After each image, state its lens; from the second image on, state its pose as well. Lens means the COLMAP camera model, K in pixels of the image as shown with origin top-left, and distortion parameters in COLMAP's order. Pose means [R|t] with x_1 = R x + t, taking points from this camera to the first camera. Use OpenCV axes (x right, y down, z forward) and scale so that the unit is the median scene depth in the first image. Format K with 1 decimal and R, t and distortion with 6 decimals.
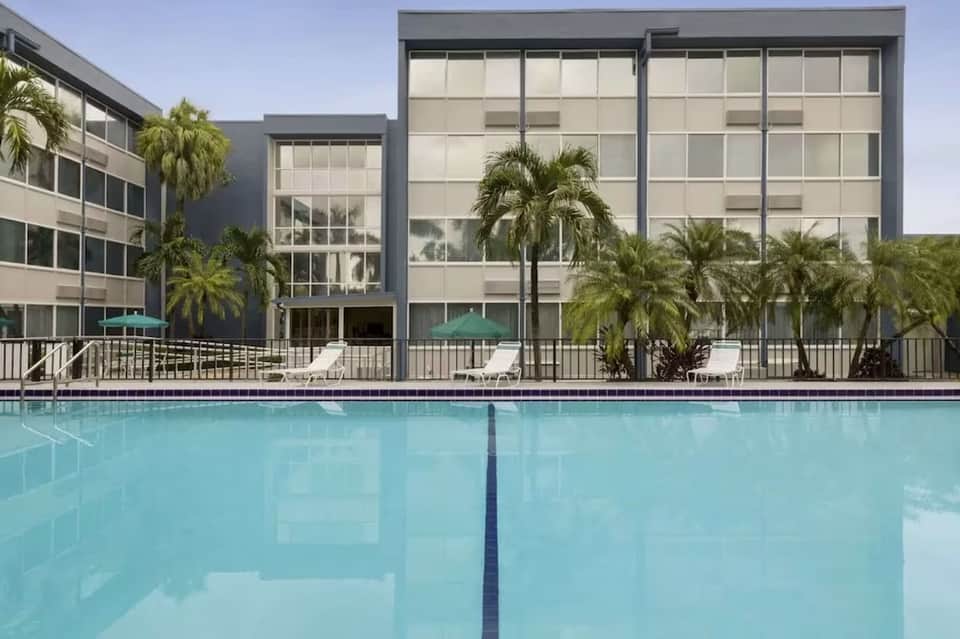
lens RADIAL K [[560.0, 0, 480.0], [0, 560.0, 319.5], [0, 0, 1]] dist [-0.000472, 0.001100]
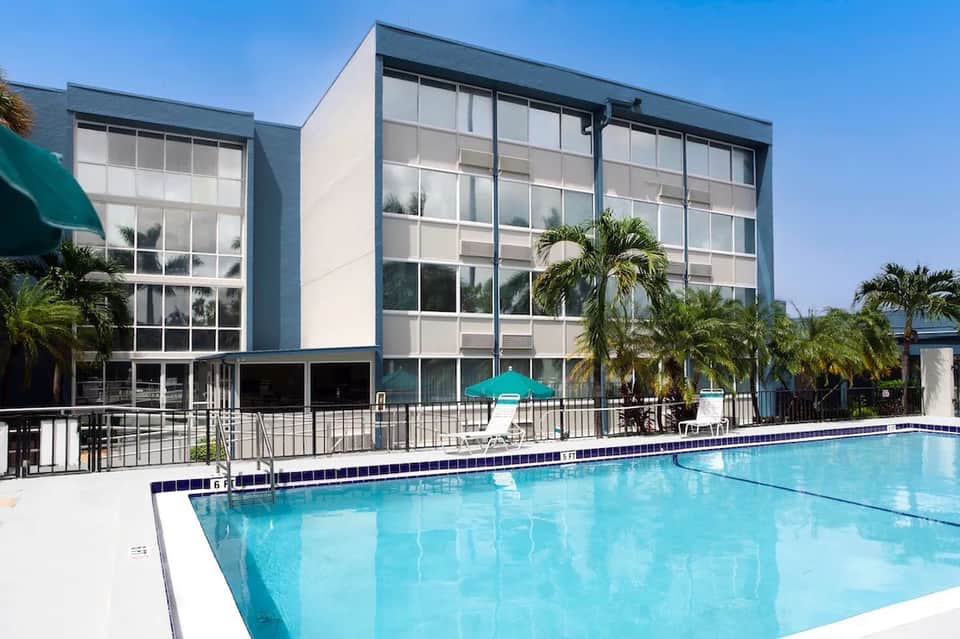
lens RADIAL K [[713.1, 0, 479.1], [0, 713.1, 307.6], [0, 0, 1]] dist [0.040666, -0.102992]
pose [[0.861632, 0.044932, 0.505540, -0.549485], [0.004732, 0.995319, -0.096528, 0.001653], [-0.507511, 0.085564, 0.857386, 0.004515]]
